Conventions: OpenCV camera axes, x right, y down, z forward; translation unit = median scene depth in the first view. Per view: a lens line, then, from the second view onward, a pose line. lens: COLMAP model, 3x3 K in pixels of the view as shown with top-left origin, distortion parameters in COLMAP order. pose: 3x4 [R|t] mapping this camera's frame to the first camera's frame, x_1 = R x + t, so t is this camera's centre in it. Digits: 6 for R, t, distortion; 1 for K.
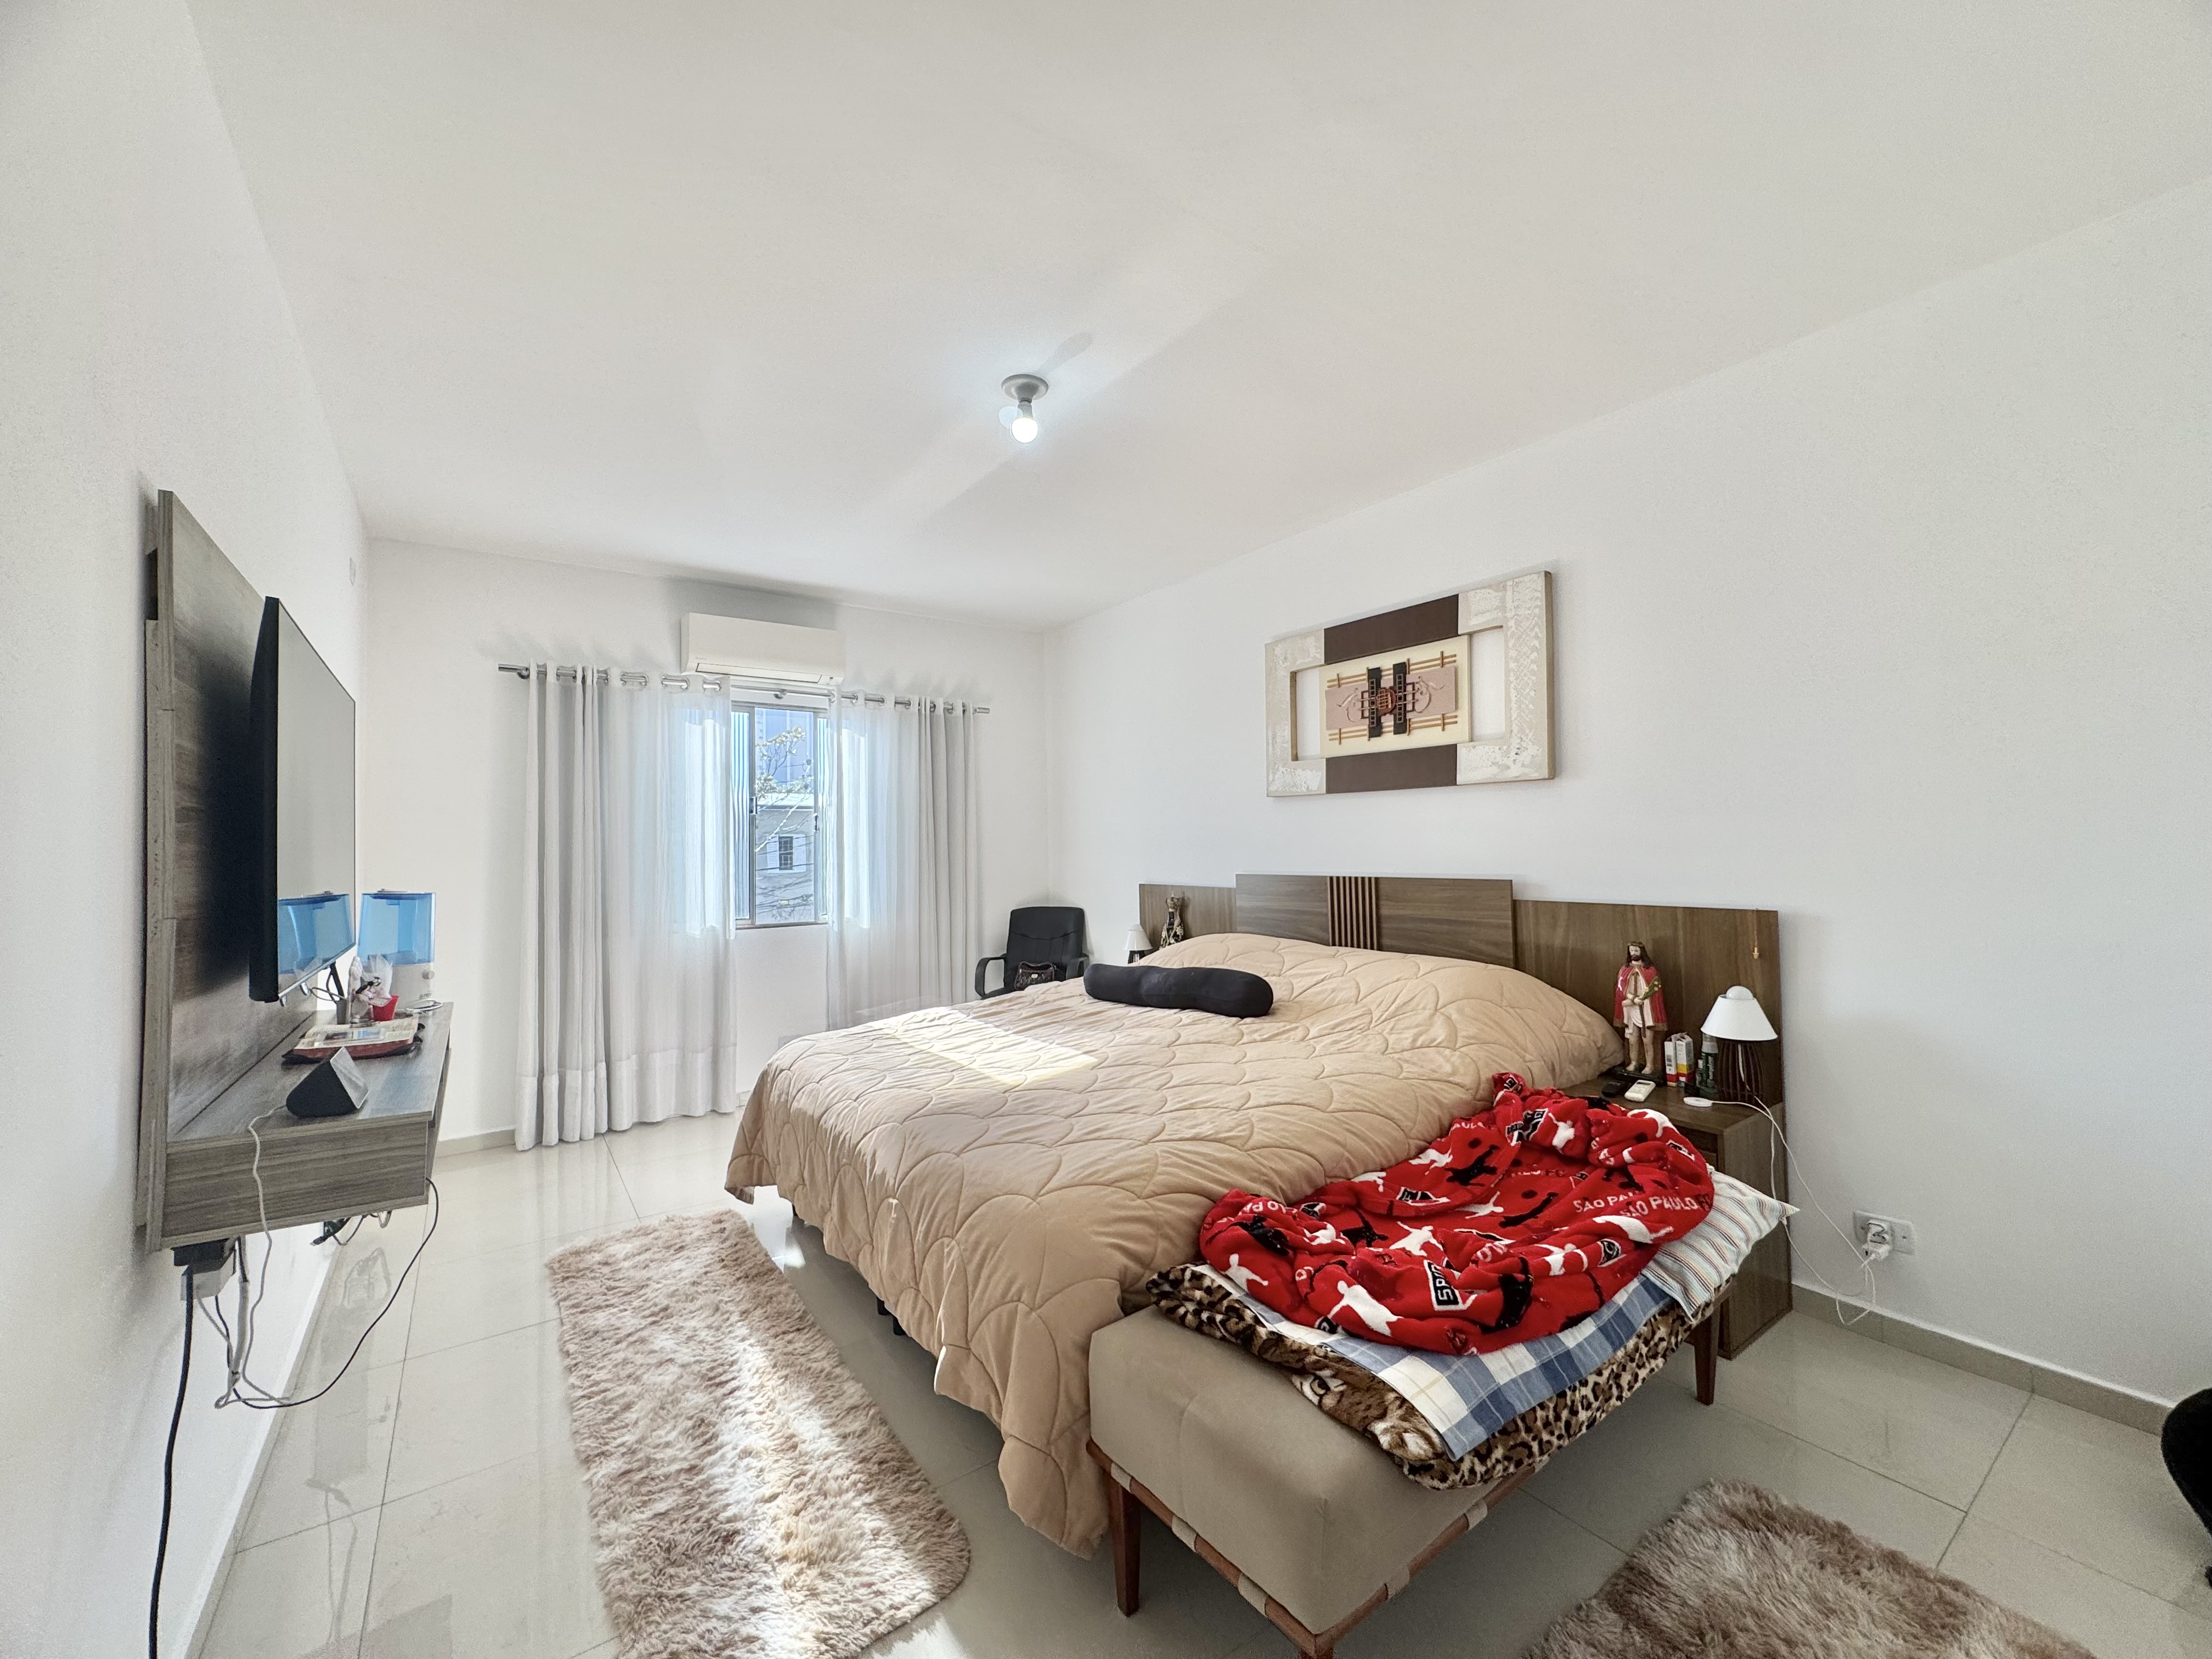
lens RADIAL K [[885.8, 0, 1110.9], [0, 885.8, 831.5], [0, 0, 1]] dist [-0.001469, 0.000265]
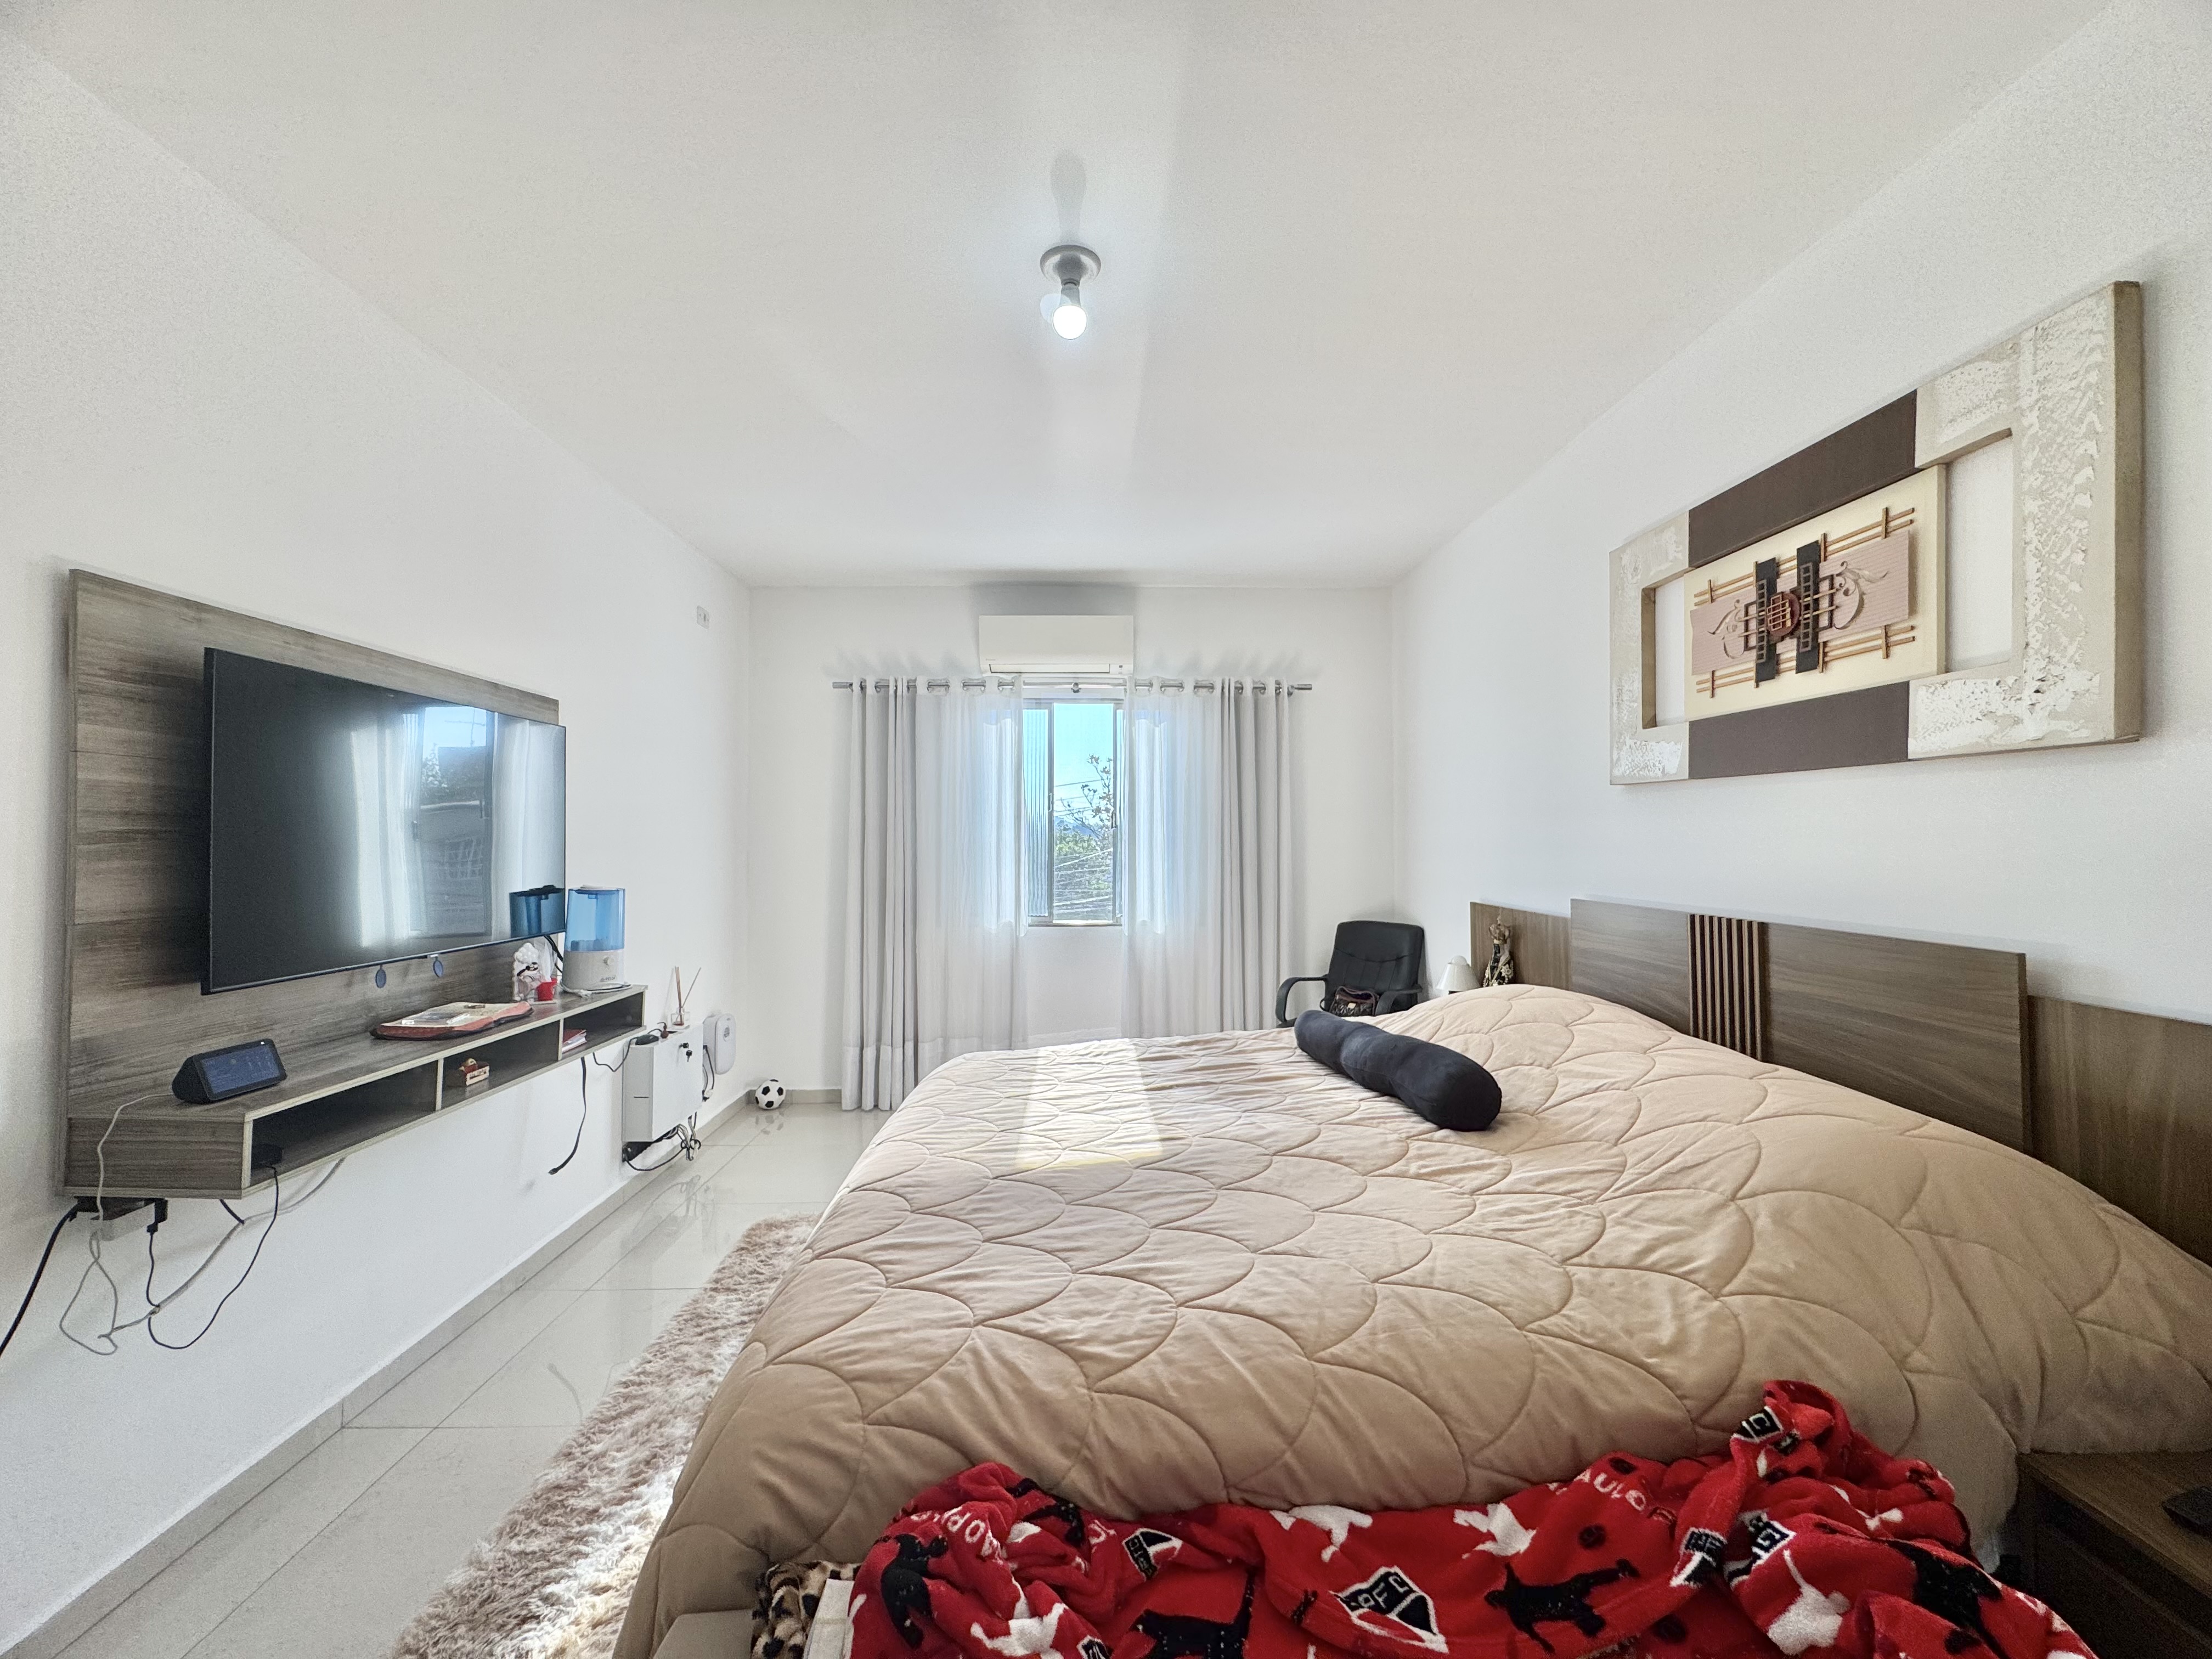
lens RADIAL K [[885.8, 0, 1105.6], [0, 885.8, 826.7], [0, 0, 1]] dist [-0.001469, 0.000265]
pose [[0.824835, 0.006557, -0.565335, 0.290479], [-0.000541, 0.999941, 0.010808, -0.017951], [0.565373, -0.008609, 0.824790, 0.297126]]
